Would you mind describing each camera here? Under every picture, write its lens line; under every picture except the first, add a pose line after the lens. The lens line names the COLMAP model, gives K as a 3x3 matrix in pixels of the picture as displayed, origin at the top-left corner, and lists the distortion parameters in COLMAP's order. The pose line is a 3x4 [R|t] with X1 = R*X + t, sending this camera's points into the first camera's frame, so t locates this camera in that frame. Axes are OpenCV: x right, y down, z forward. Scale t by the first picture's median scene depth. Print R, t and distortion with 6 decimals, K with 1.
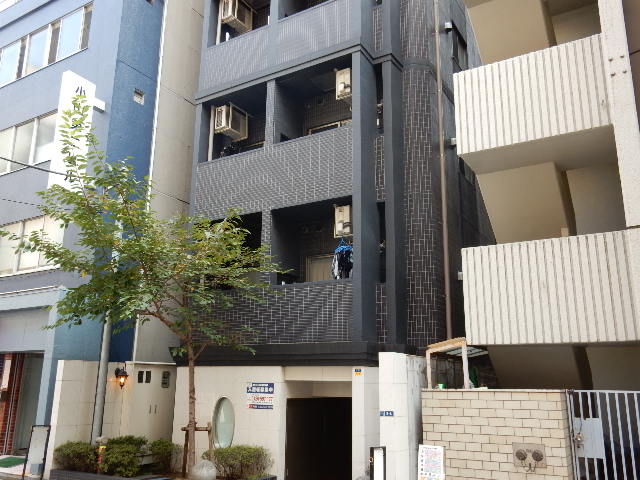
lens RADIAL K [[563.4, 0, 322.7], [0, 563.4, 237.9], [0, 0, 1]] dist [0.002748, 0.007241]
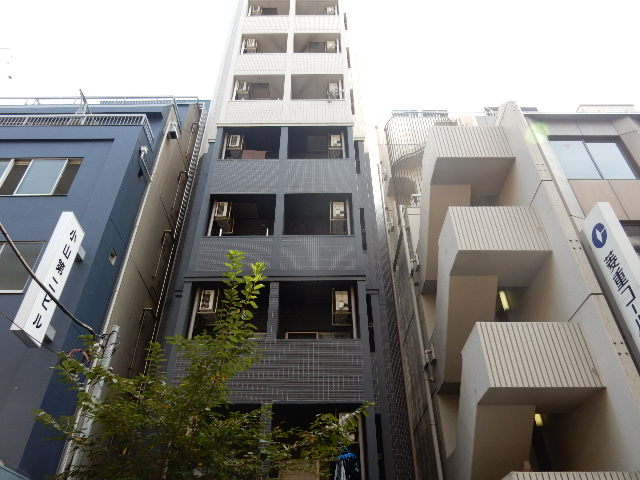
lens RADIAL K [[481.6, 0, 320.0], [0, 481.6, 240.0], [0, 0, 1]] dist [0.010342, 0.000389]
pose [[0.859361, 0.312626, 0.404678, -0.480748], [-0.120667, 0.892984, -0.433612, 0.054783], [-0.496929, 0.323798, 0.805119, 0.185458]]
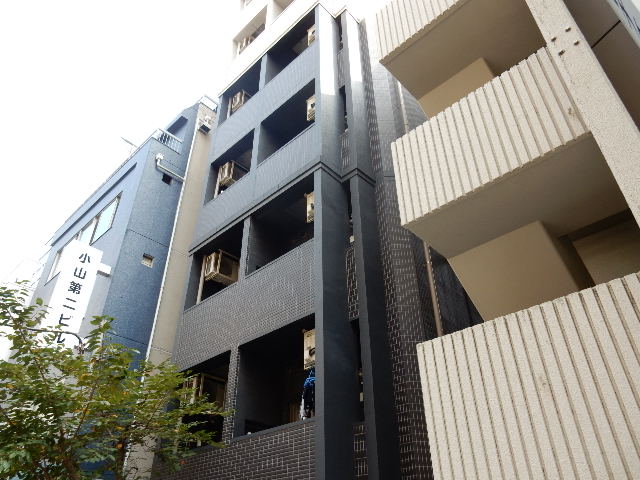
lens RADIAL K [[472.9, 0, 320.0], [0, 472.9, 240.0], [0, 0, 1]] dist [-0.005715, -0.000899]
pose [[0.977238, -0.138262, -0.160902, 0.182785], [0.072530, 0.930494, -0.359055, 0.073923], [0.199362, 0.339212, 0.919342, 0.309958]]
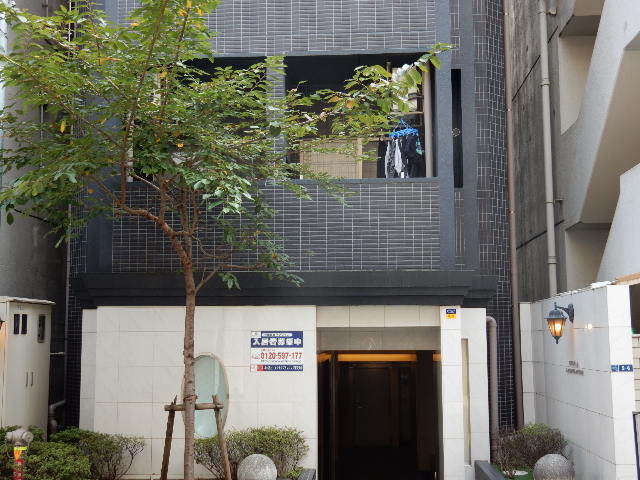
lens RADIAL K [[810.1, 0, 324.1], [0, 810.1, 240.1], [0, 0, 1]] dist [0.014167, -0.008218]
pose [[0.883736, 0.039453, 0.466320, -0.480831], [-0.103139, 0.988359, 0.111843, 0.047482], [-0.456479, -0.146936, 0.877517, 0.187178]]
